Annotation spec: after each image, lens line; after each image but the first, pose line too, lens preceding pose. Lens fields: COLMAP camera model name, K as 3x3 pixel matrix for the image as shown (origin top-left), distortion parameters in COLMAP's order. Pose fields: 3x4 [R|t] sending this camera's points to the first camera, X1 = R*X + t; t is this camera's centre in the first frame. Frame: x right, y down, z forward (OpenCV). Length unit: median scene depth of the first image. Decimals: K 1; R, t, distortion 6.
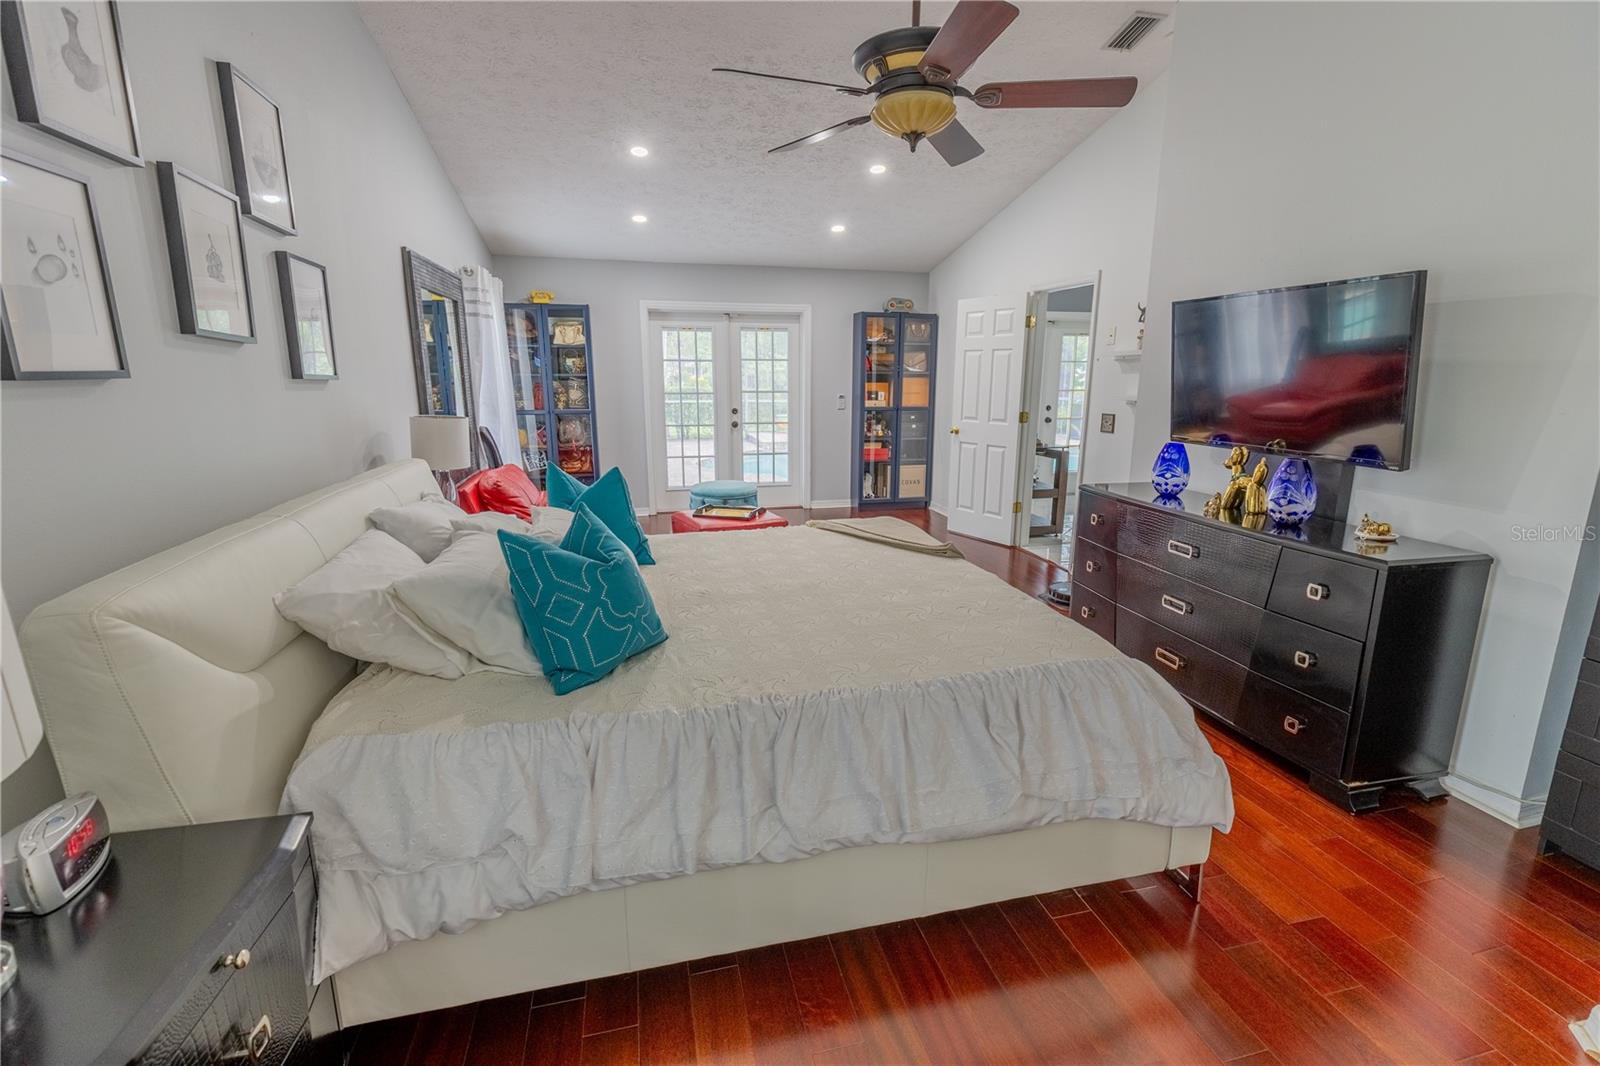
lens RADIAL K [[713.6, 0, 803.2], [0, 713.6, 532.2], [0, 0, 1]] dist [0.008404, -0.000931]
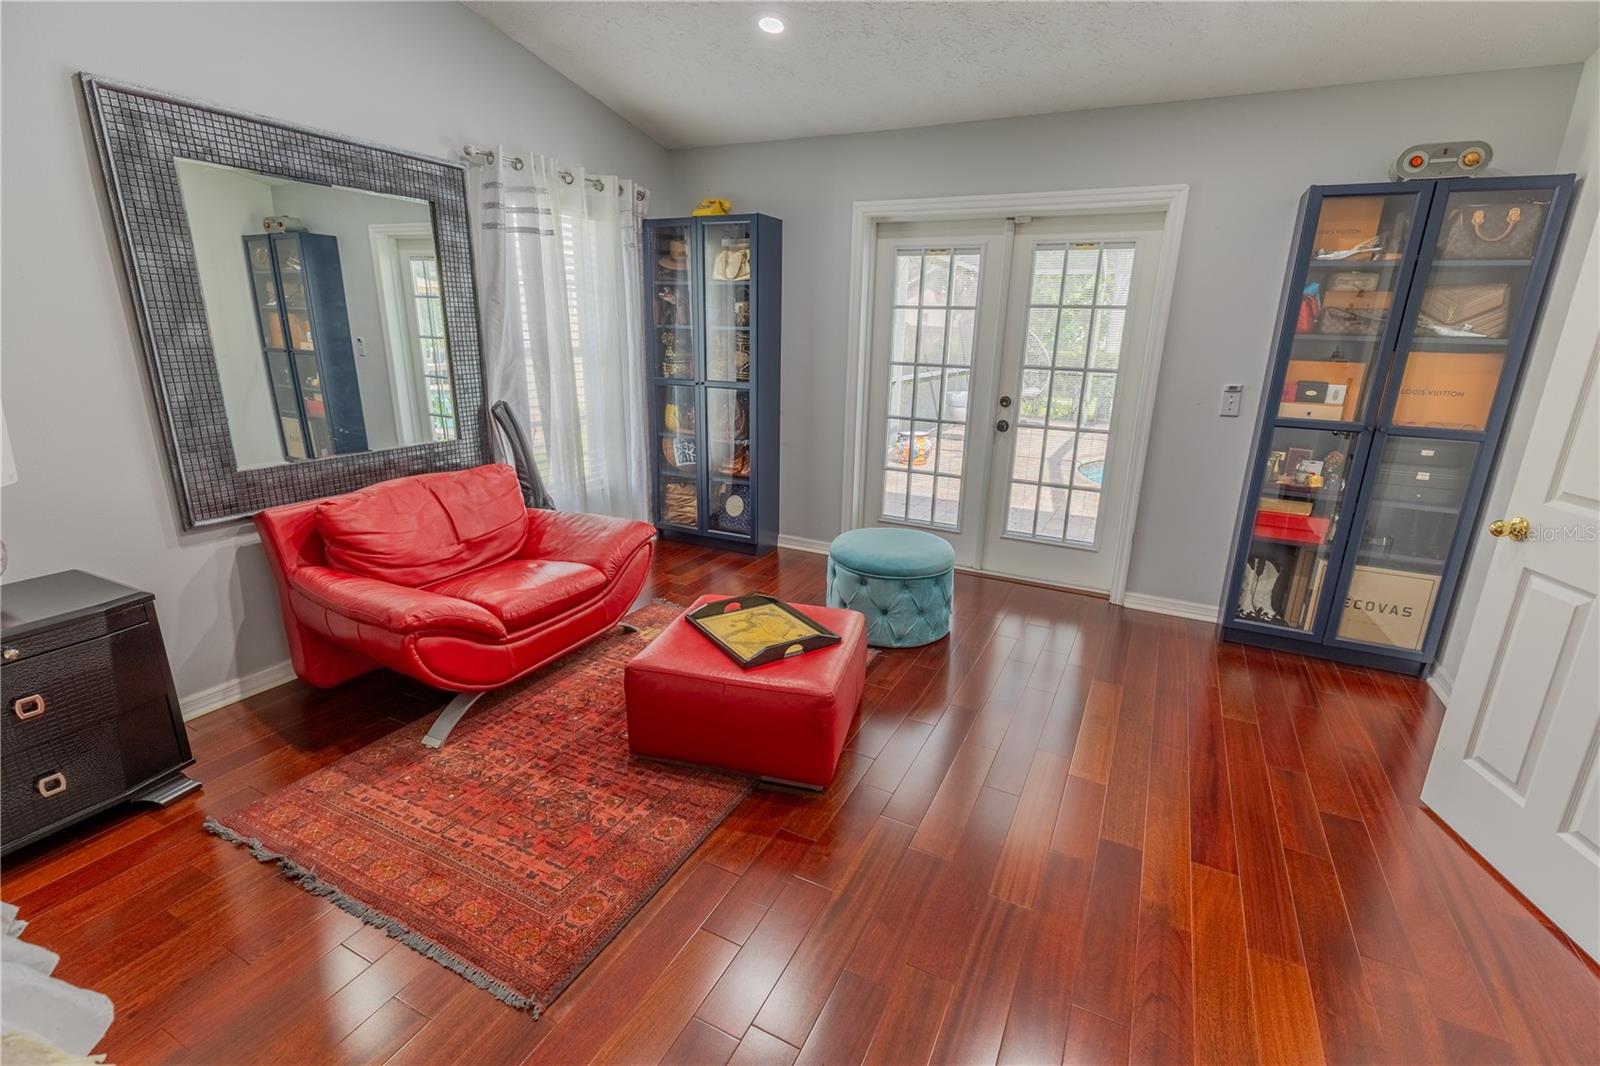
lens RADIAL K [[713.6, 0, 783.8], [0, 713.6, 530.1], [0, 0, 1]] dist [0.008404, -0.000931]
pose [[0.757493, 0.197279, -0.622323, 0.141322], [-0.168757, 0.980021, 0.105259, -0.102110], [0.630655, 0.025288, 0.775651, 0.470247]]
